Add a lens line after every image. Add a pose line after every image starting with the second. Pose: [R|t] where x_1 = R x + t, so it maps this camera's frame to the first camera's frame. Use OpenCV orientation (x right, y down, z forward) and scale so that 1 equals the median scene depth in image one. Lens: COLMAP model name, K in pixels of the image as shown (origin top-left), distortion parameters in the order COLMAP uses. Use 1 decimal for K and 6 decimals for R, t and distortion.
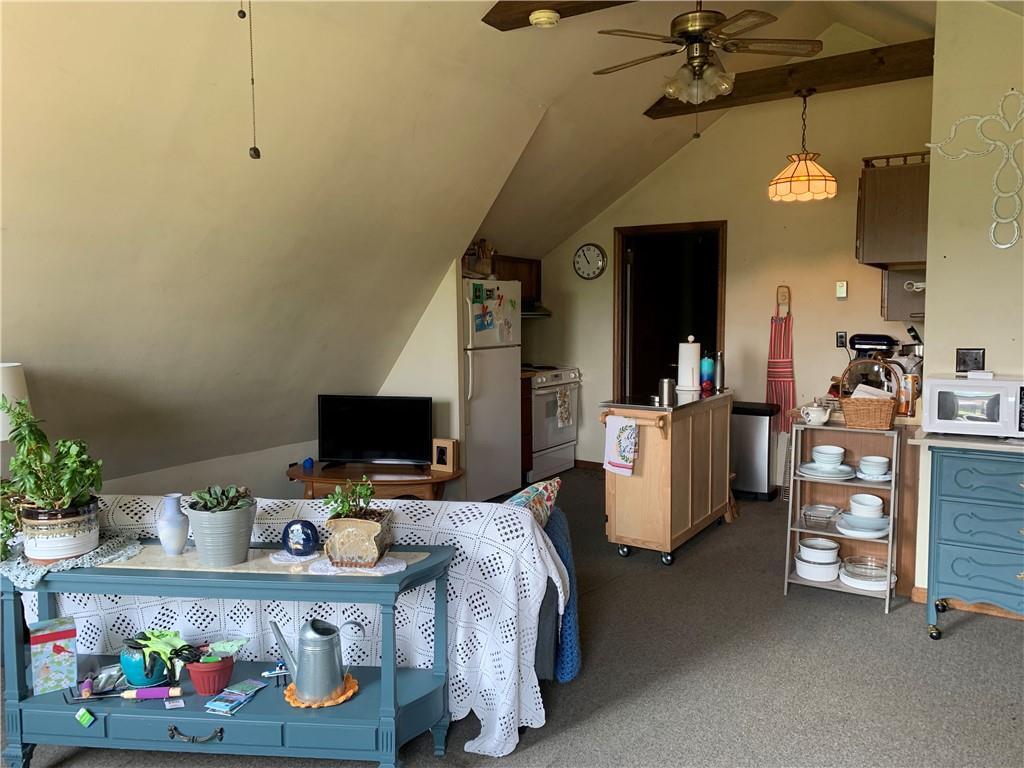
lens RADIAL K [[791.8, 0, 507.4], [0, 791.8, 384.3], [0, 0, 1]] dist [0.062303, -0.067579]
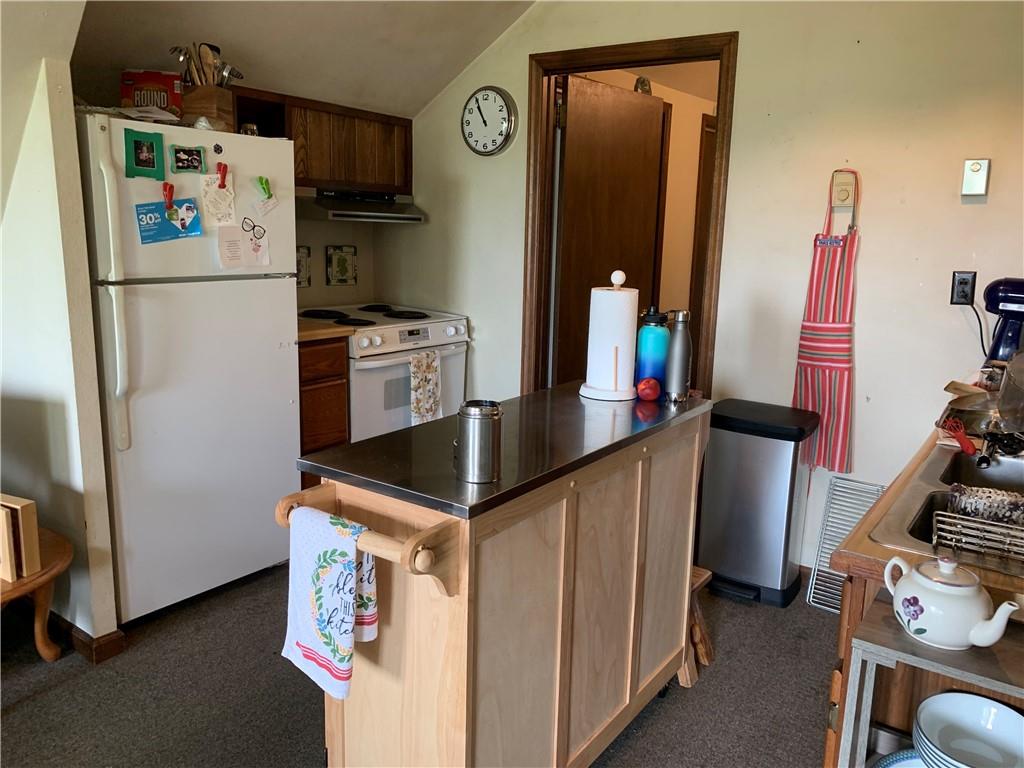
lens RADIAL K [[791.8, 0, 519.1], [0, 791.8, 385.1], [0, 0, 1]] dist [0.062303, -0.067579]
pose [[0.998663, 0.039869, -0.032904, 0.175529], [-0.036228, 0.993848, 0.104664, -0.038835], [0.036874, -0.103332, 0.993963, 0.514493]]
